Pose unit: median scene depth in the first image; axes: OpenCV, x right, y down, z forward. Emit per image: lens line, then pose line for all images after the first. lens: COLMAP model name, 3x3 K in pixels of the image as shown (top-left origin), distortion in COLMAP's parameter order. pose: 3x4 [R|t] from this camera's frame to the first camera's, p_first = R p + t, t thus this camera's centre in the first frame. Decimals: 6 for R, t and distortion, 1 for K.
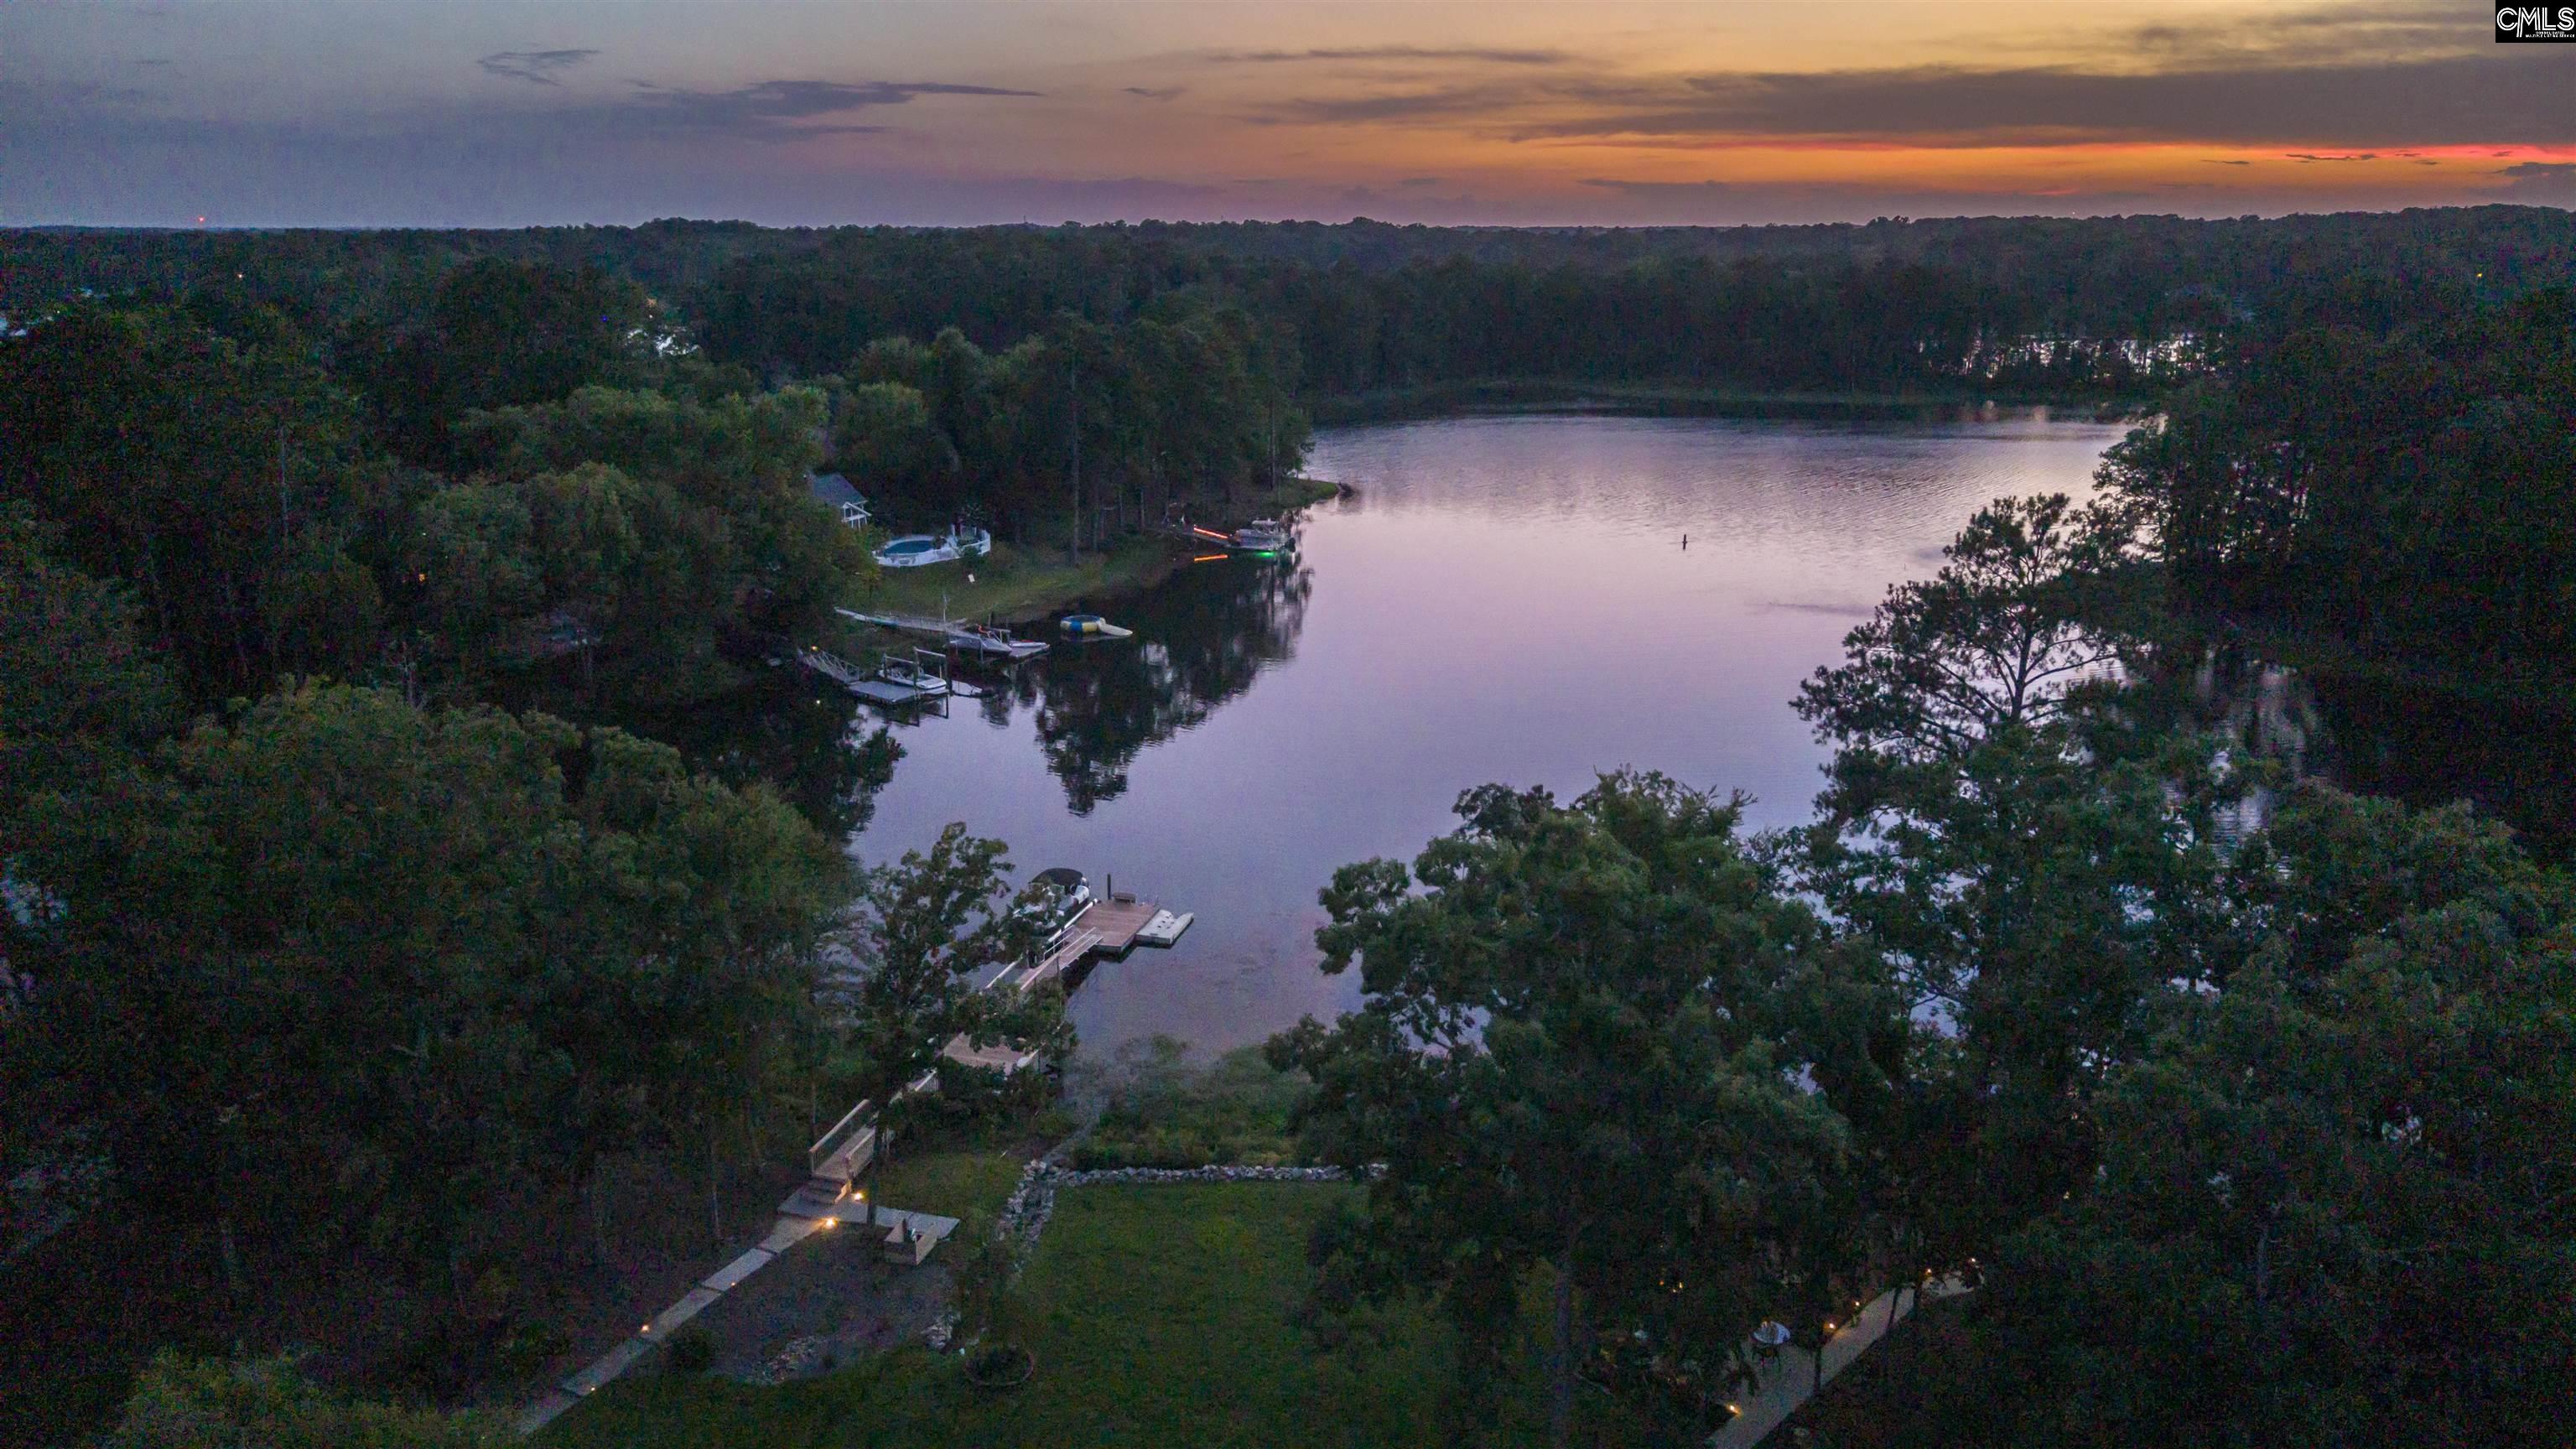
lens RADIAL K [[1721.5, 0, 1302.3], [0, 1721.5, 725.4], [0, 0, 1]] dist [0.023677, -0.019447]
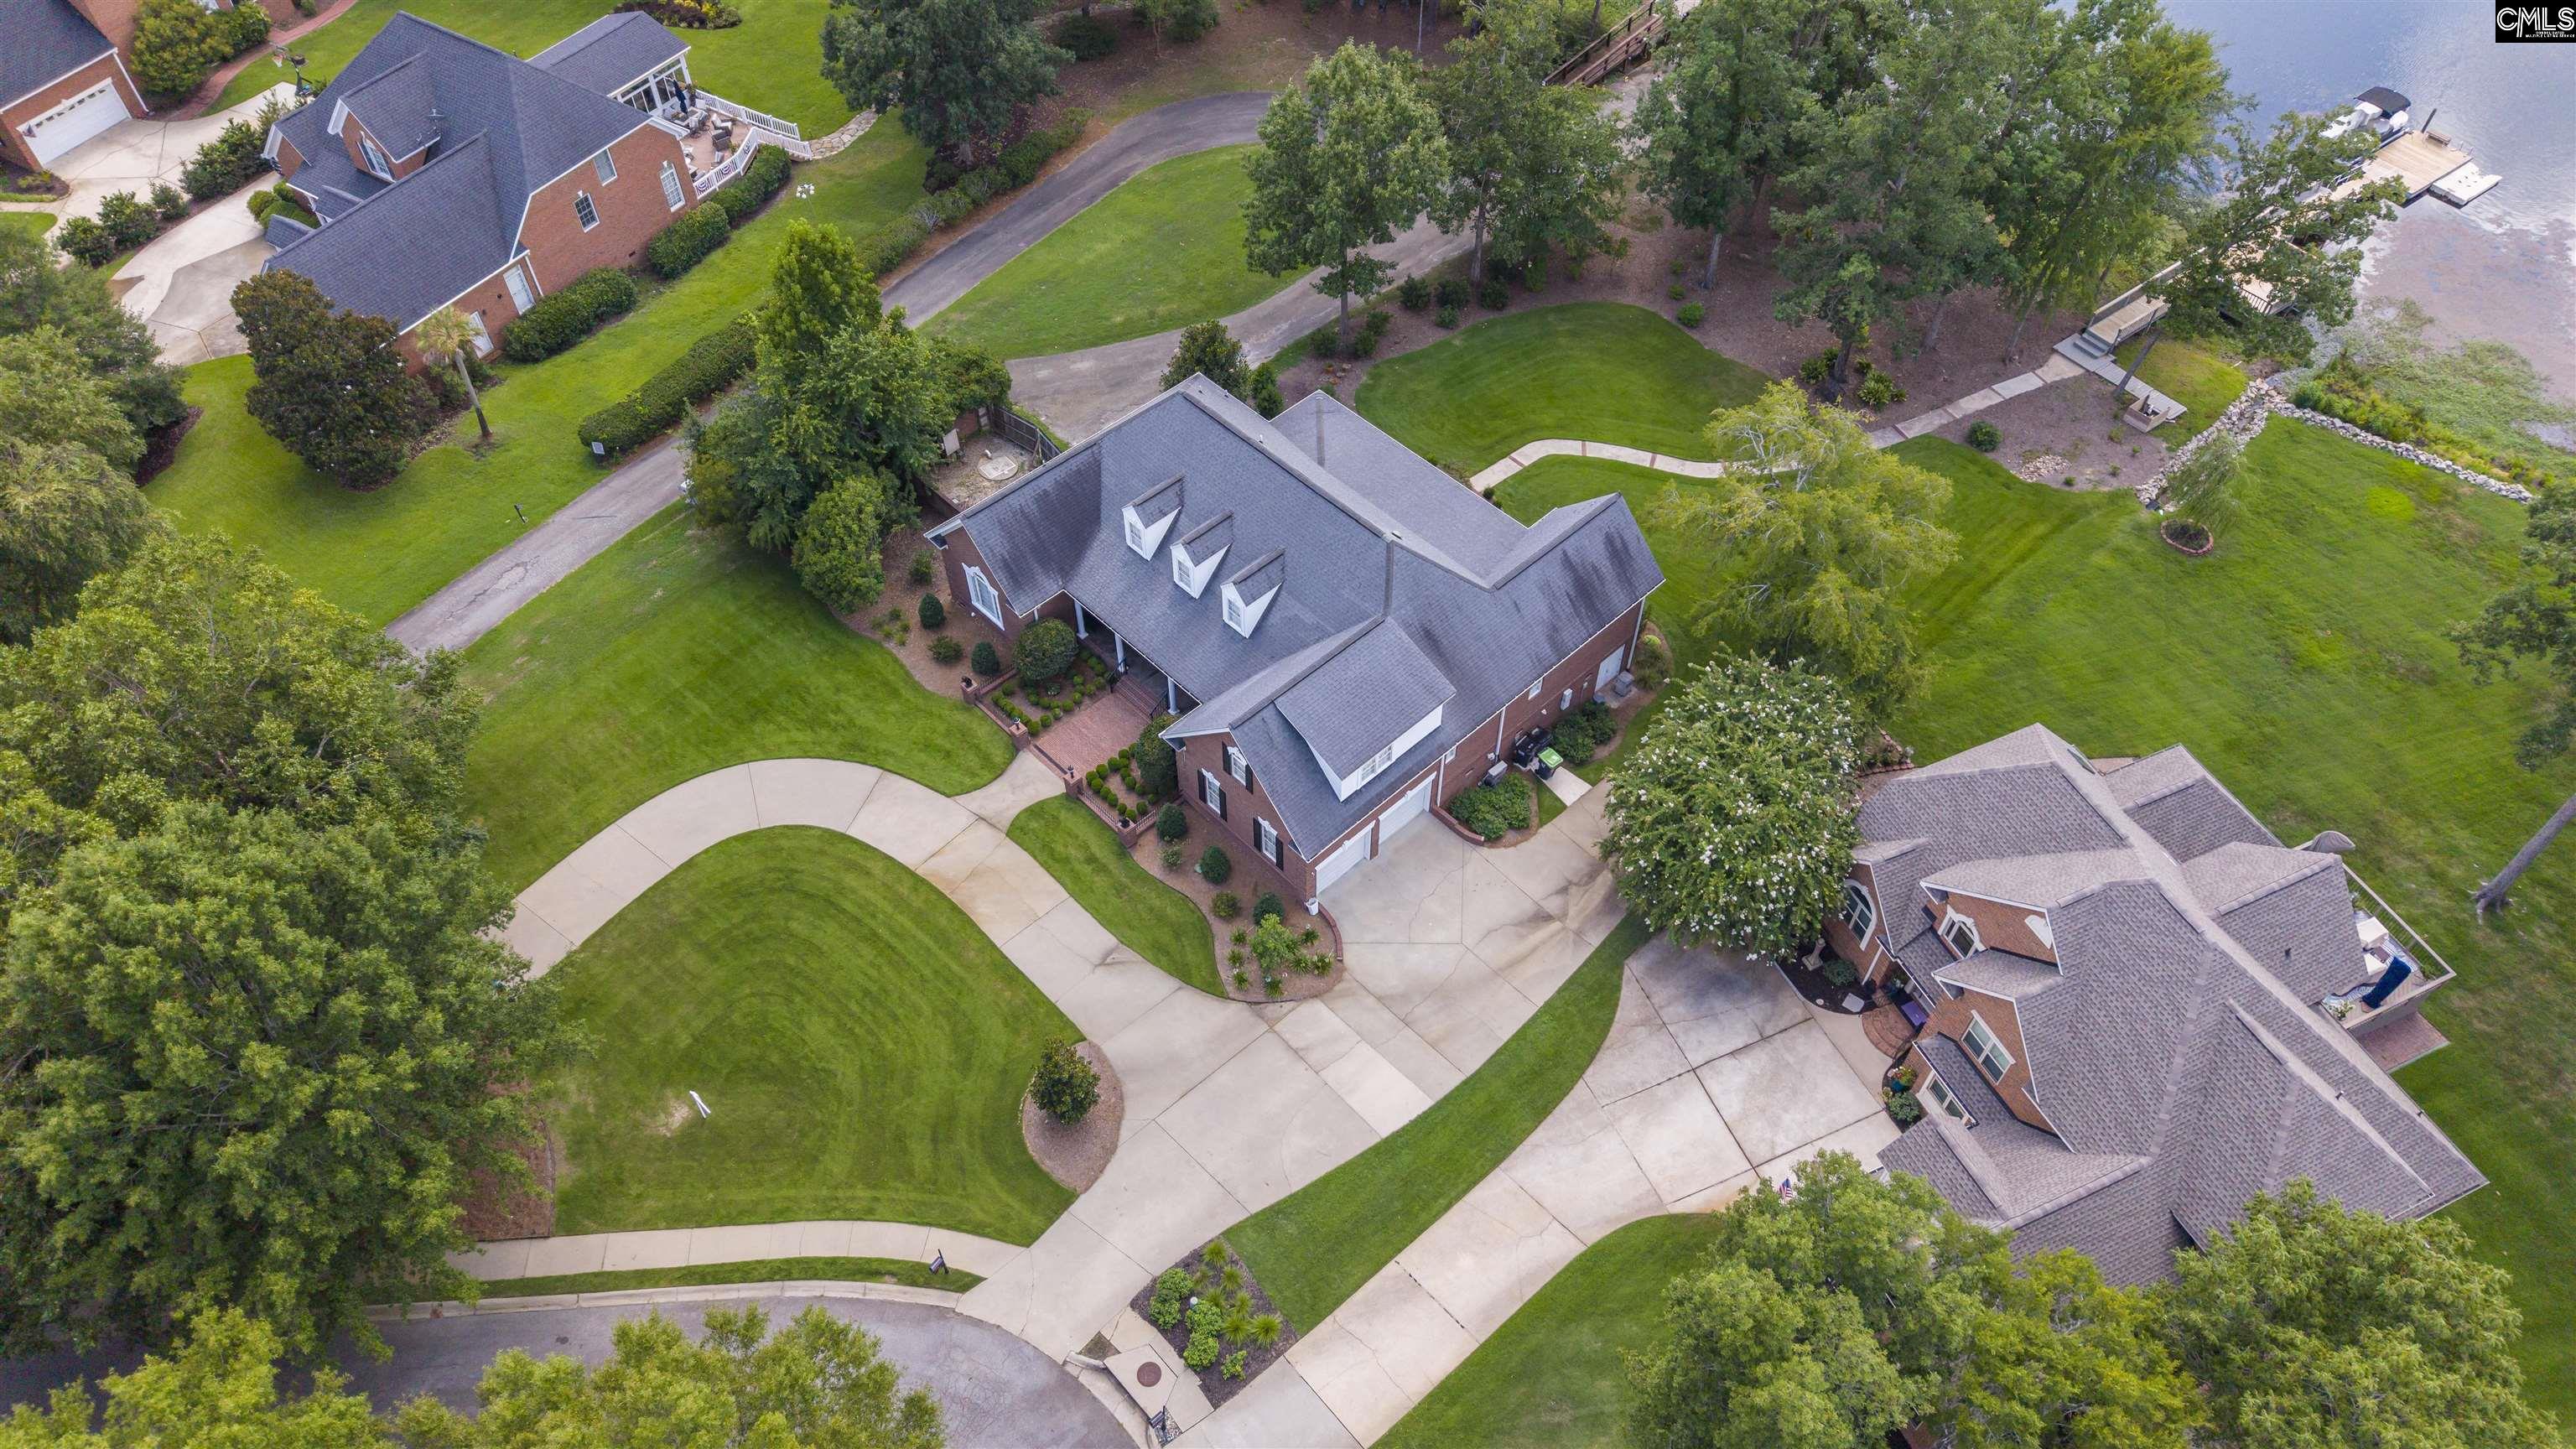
lens RADIAL K [[1721.5, 0, 1304.6], [0, 1721.5, 724.4], [0, 0, 1]] dist [0.023677, -0.019447]
pose [[0.793163, 0.468801, -0.388740, -0.103213], [-0.165970, 0.780546, 0.602662, -0.197429], [0.585958, -0.413490, 0.696907, -0.386601]]
